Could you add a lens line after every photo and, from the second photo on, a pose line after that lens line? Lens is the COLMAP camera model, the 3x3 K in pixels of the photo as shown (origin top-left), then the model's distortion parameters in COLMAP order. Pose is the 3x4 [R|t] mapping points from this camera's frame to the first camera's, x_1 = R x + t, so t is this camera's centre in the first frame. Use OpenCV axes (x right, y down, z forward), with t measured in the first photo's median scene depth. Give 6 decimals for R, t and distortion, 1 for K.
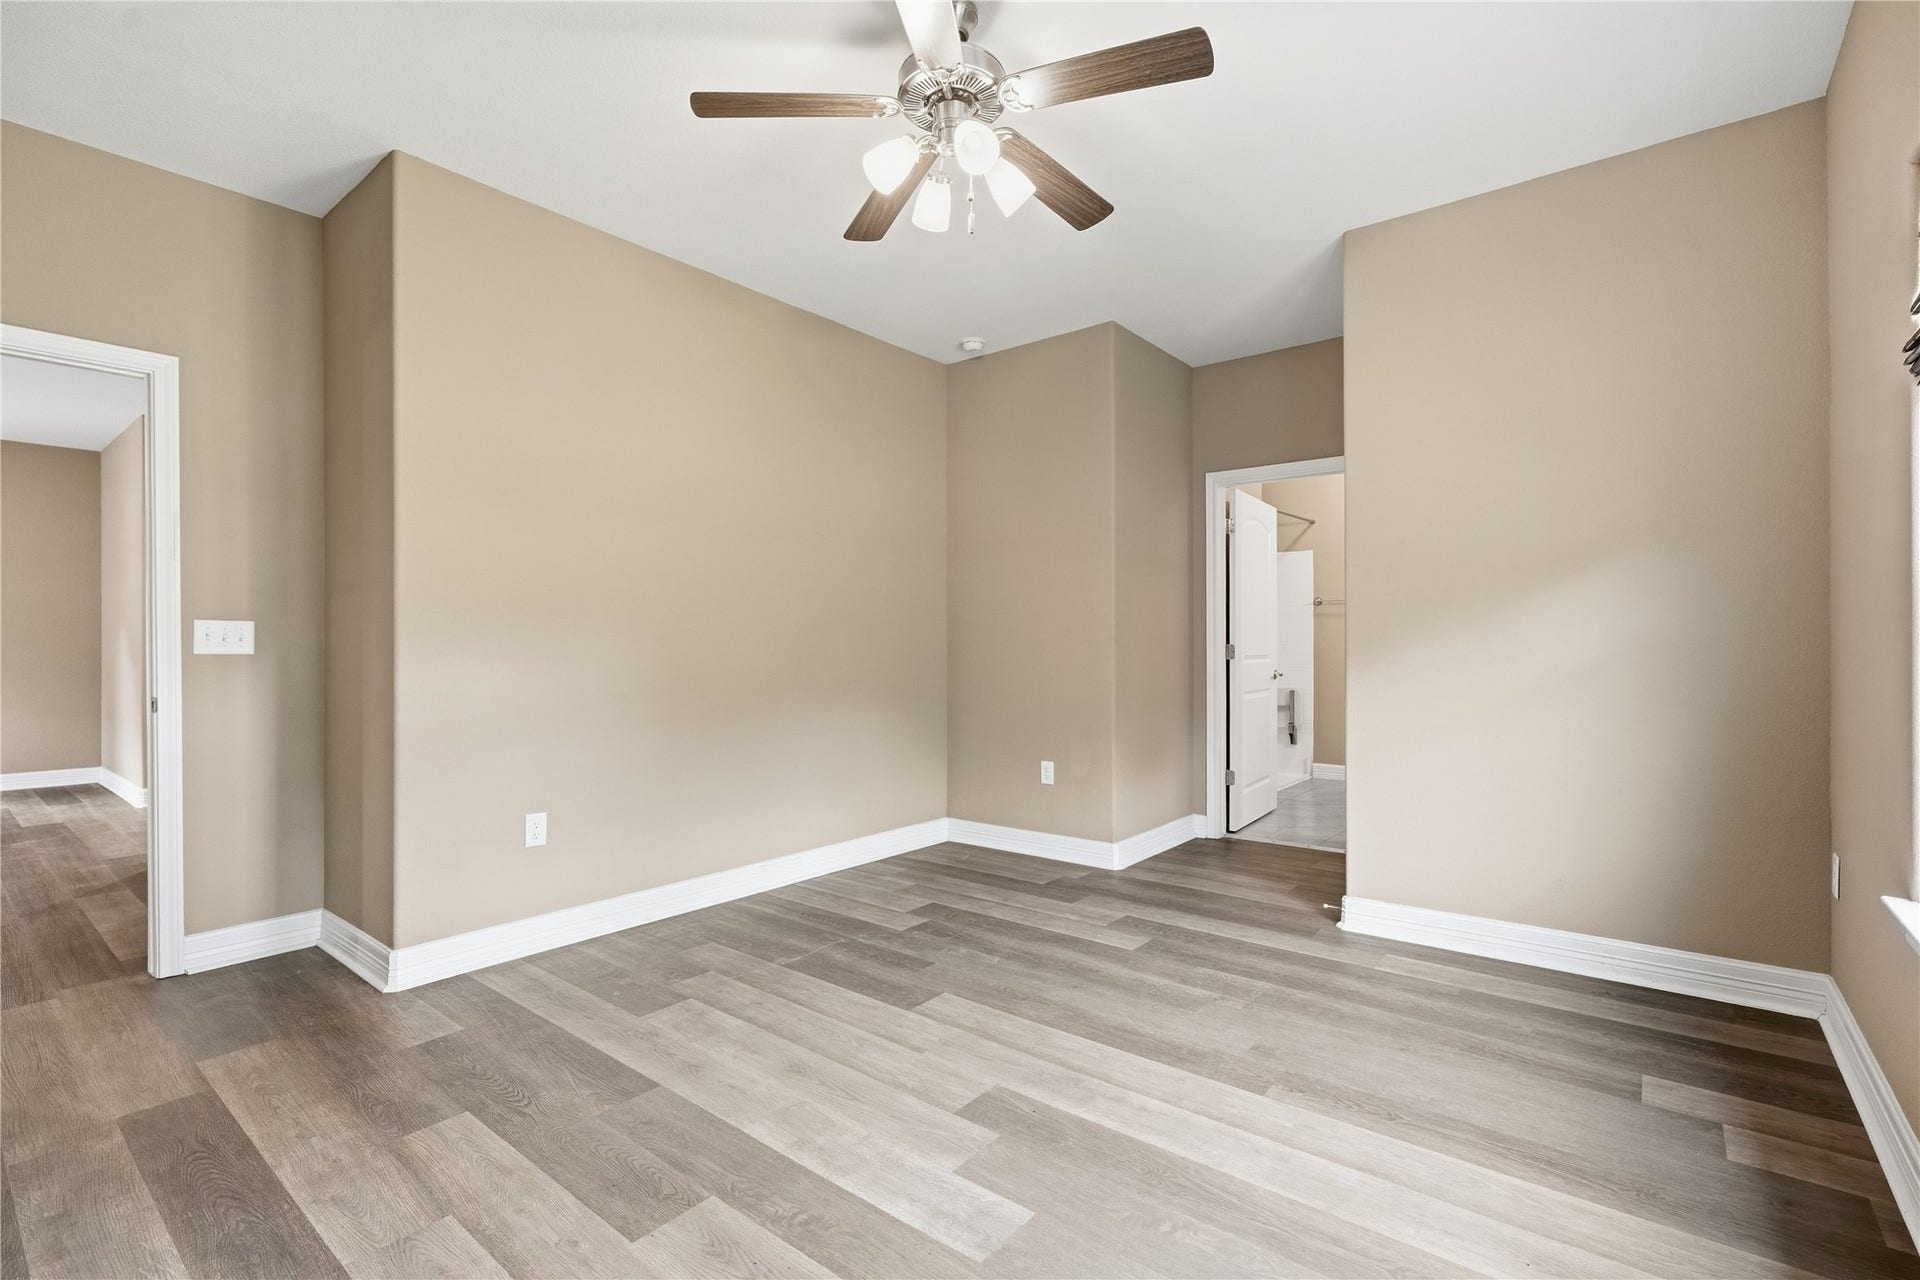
lens RADIAL K [[881.6, 0, 957.2], [0, 881.6, 644.6], [0, 0, 1]] dist [-0.010830, 0.000963]
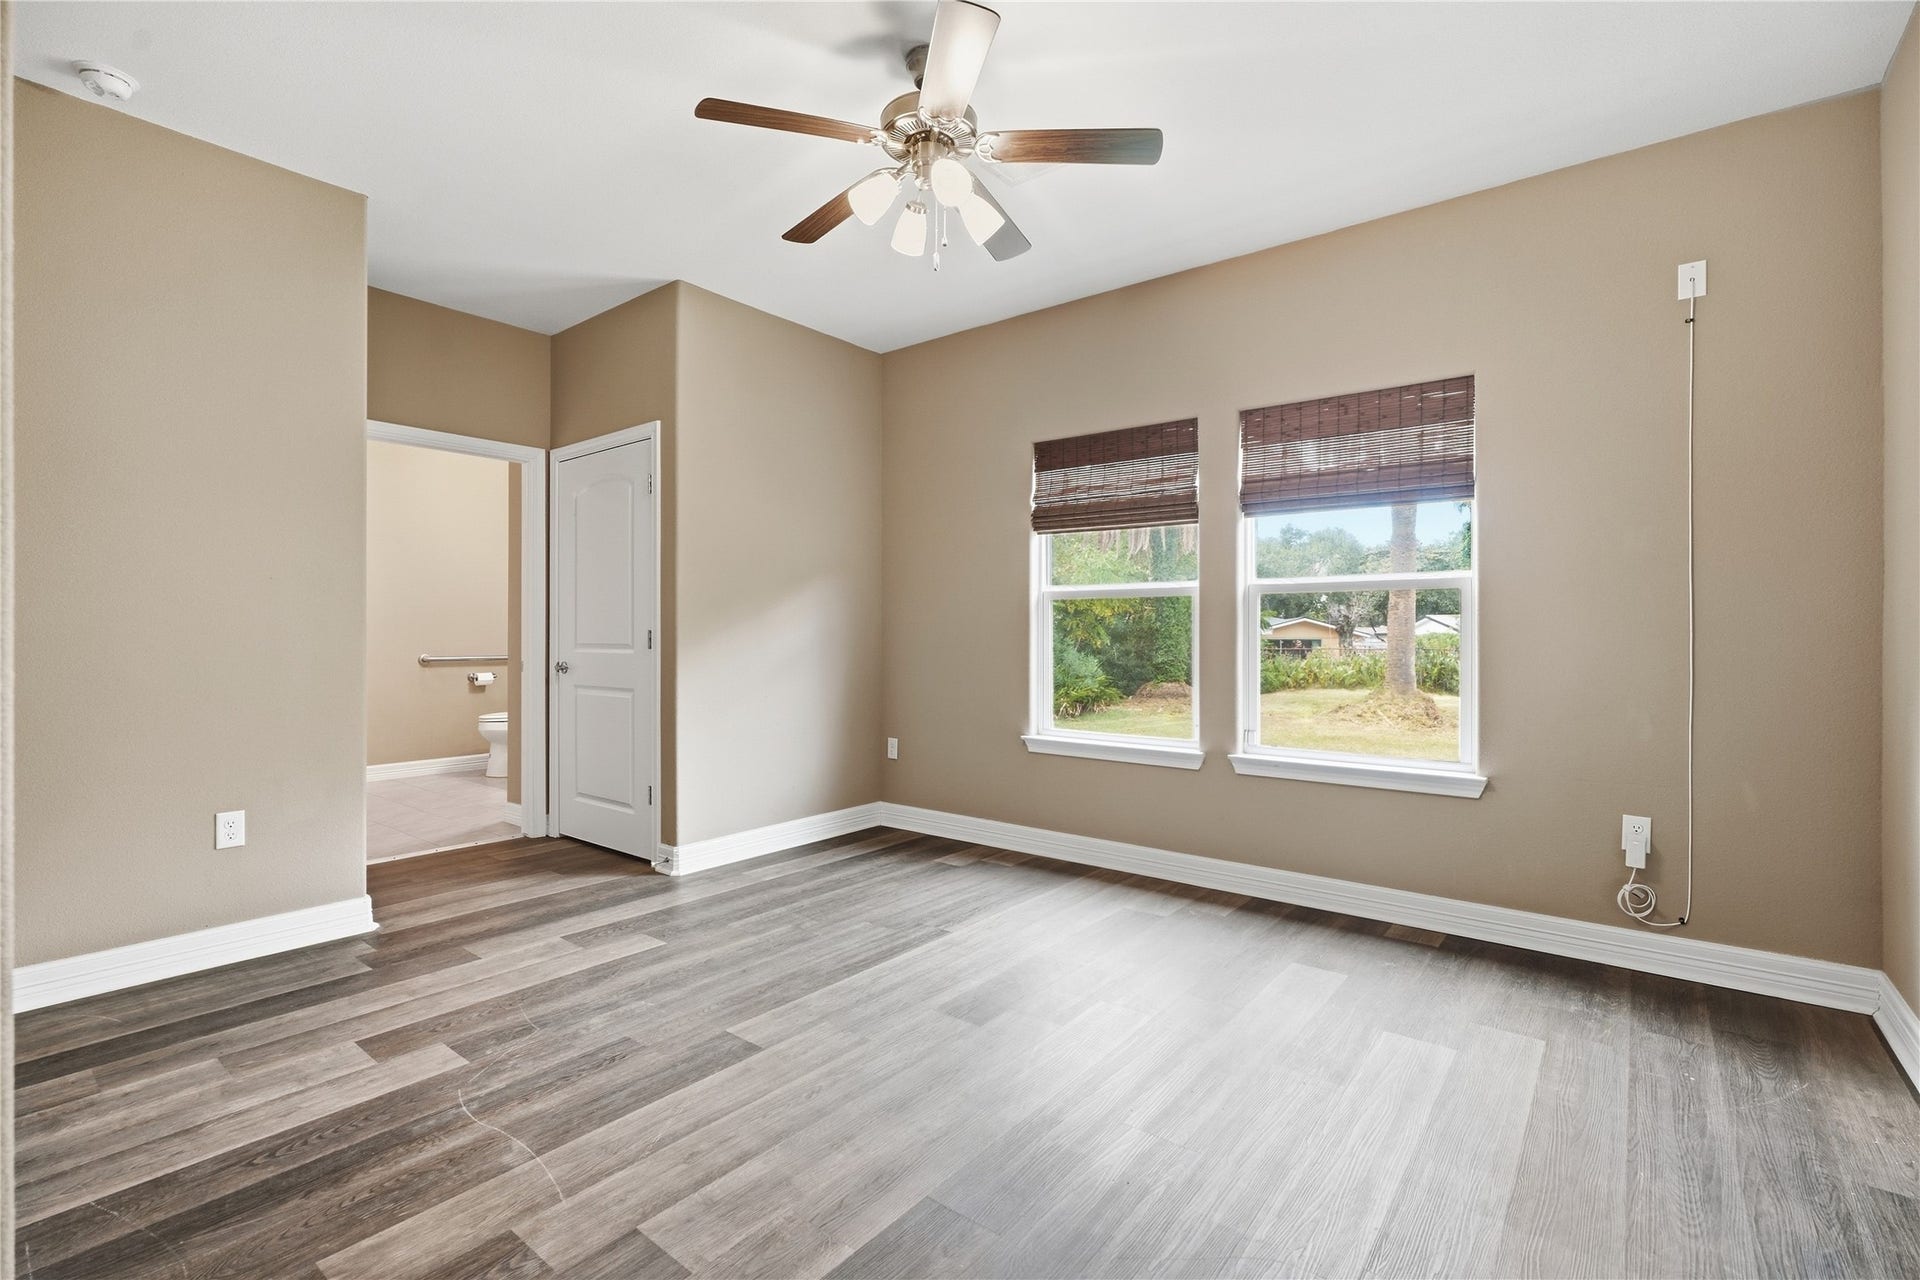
lens RADIAL K [[881.6, 0, 960.8], [0, 881.6, 632.8], [0, 0, 1]] dist [-0.010830, 0.000963]
pose [[-0.029940, 0.001981, 0.999550, -0.728373], [-0.002894, 0.999994, -0.002068, 0.002668], [-0.999548, -0.002955, -0.029934, 0.648976]]
